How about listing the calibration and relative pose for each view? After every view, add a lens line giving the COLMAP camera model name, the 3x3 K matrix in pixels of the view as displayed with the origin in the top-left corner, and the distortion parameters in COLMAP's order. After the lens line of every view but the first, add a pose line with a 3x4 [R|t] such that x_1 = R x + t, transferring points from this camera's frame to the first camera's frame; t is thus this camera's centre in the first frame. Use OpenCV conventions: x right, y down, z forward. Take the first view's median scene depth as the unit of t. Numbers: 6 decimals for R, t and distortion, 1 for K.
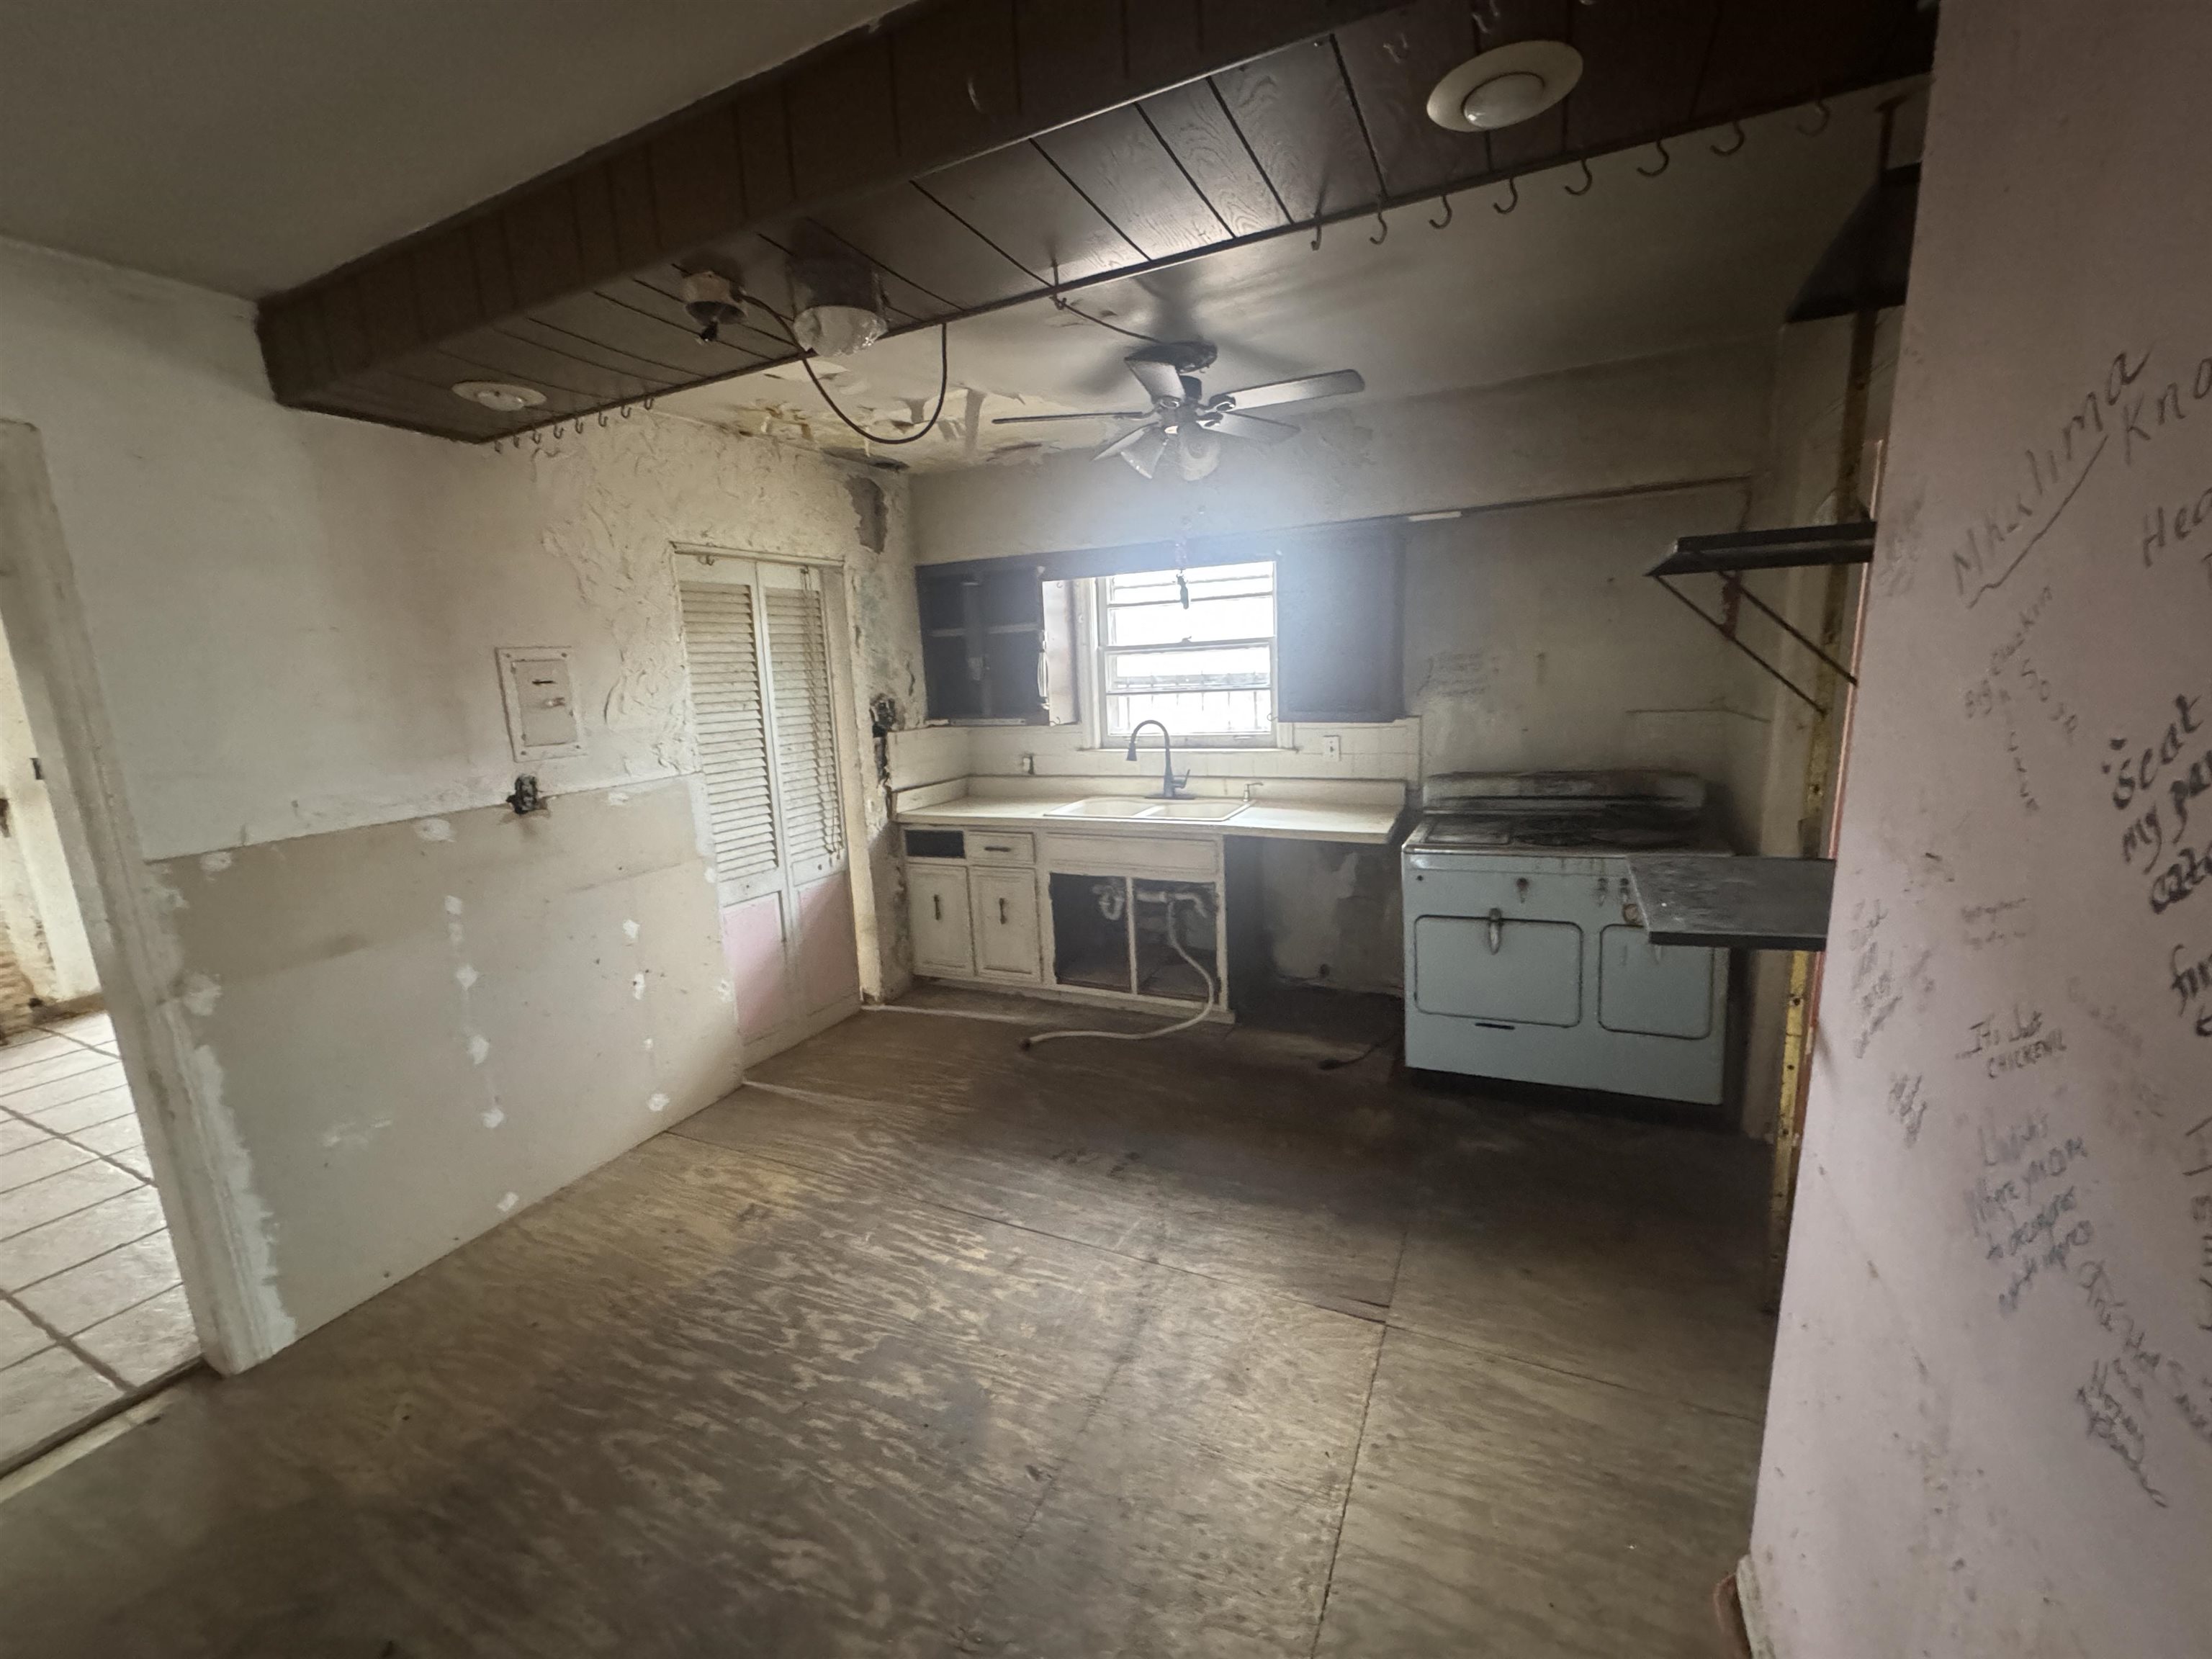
lens RADIAL K [[885.4, 0, 1103.3], [0, 885.4, 827.8], [0, 0, 1]] dist [-0.002282, -0.000056]
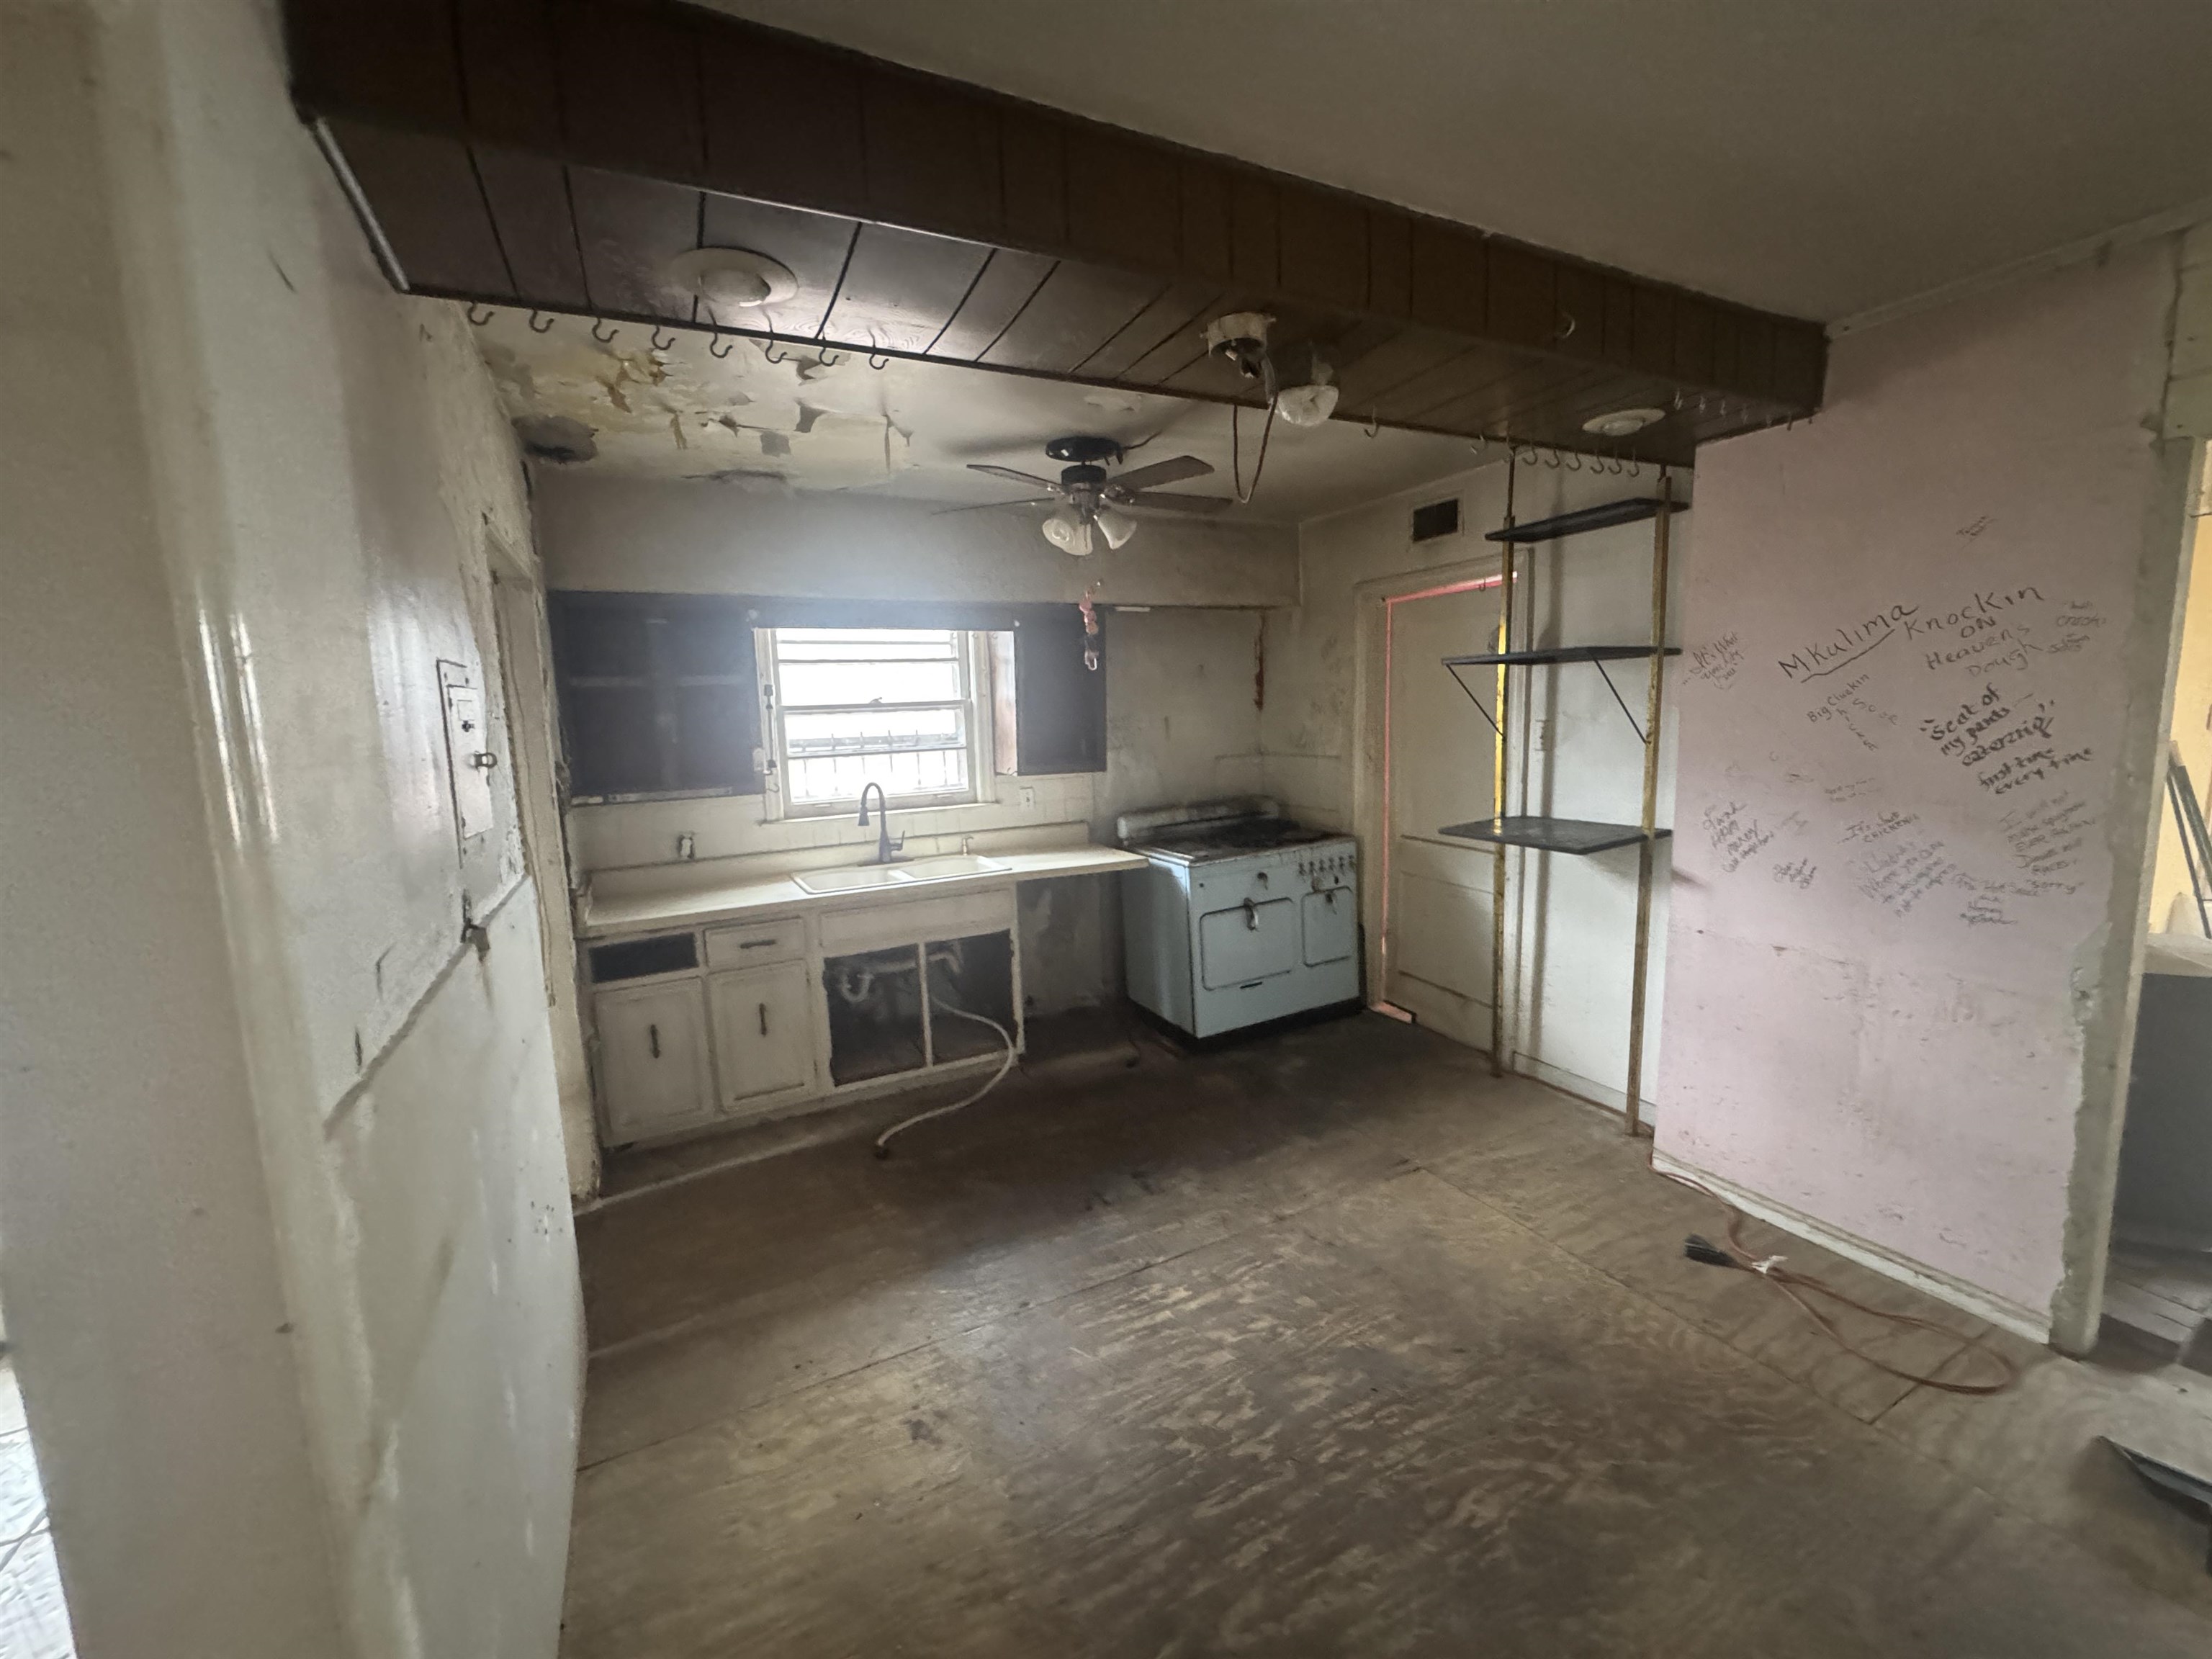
lens RADIAL K [[885.4, 0, 1105.3], [0, 885.4, 830.4], [0, 0, 1]] dist [-0.002282, -0.000056]
pose [[0.611823, -0.083176, 0.786609, -0.567312], [0.152889, 0.988138, -0.014431, -0.019208], [-0.776078, 0.129093, 0.617283, 0.234041]]
